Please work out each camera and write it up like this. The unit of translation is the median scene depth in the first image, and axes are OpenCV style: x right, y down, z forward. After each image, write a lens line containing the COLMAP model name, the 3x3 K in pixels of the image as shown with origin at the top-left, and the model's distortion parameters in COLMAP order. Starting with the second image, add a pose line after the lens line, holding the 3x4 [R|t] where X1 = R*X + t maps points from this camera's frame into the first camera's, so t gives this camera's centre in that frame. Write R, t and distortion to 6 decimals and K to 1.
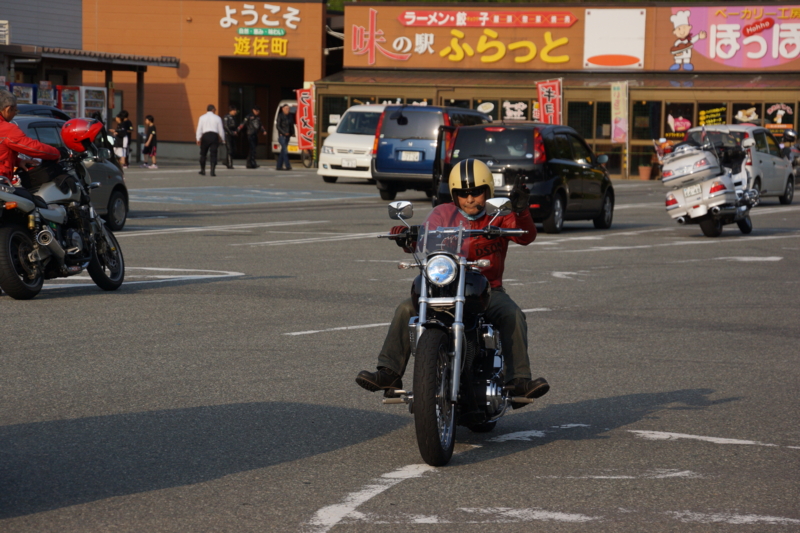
lens RADIAL K [[3332.2, 0, 400.0], [0, 3332.2, 266.5], [0, 0, 1]] dist [1.331875, 1.348020]
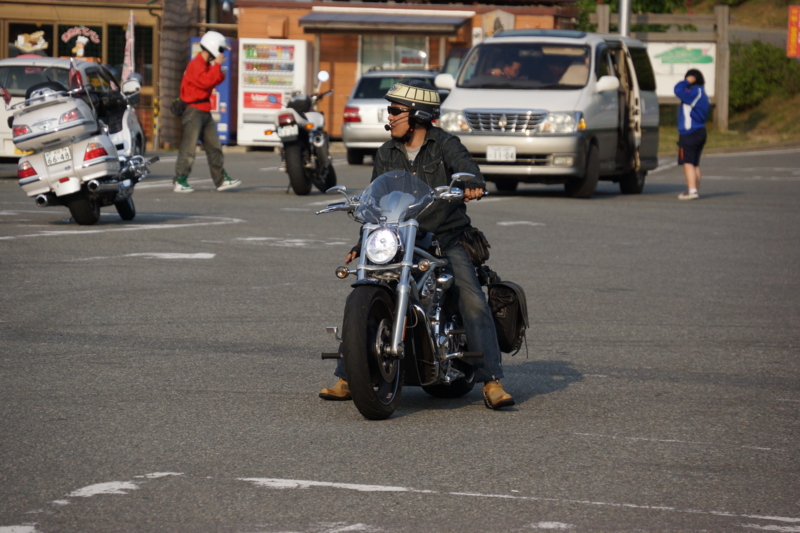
lens RADIAL K [[5348.5, 0, 400.0], [0, 5348.5, 266.5], [0, 0, 1]] dist [3.913605, -6.064105]
pose [[0.978556, -0.001339, 0.205979, -0.071506], [0.001833, 0.999996, -0.002209, 0.002296], [-0.205975, 0.002539, 0.978554, -0.087919]]
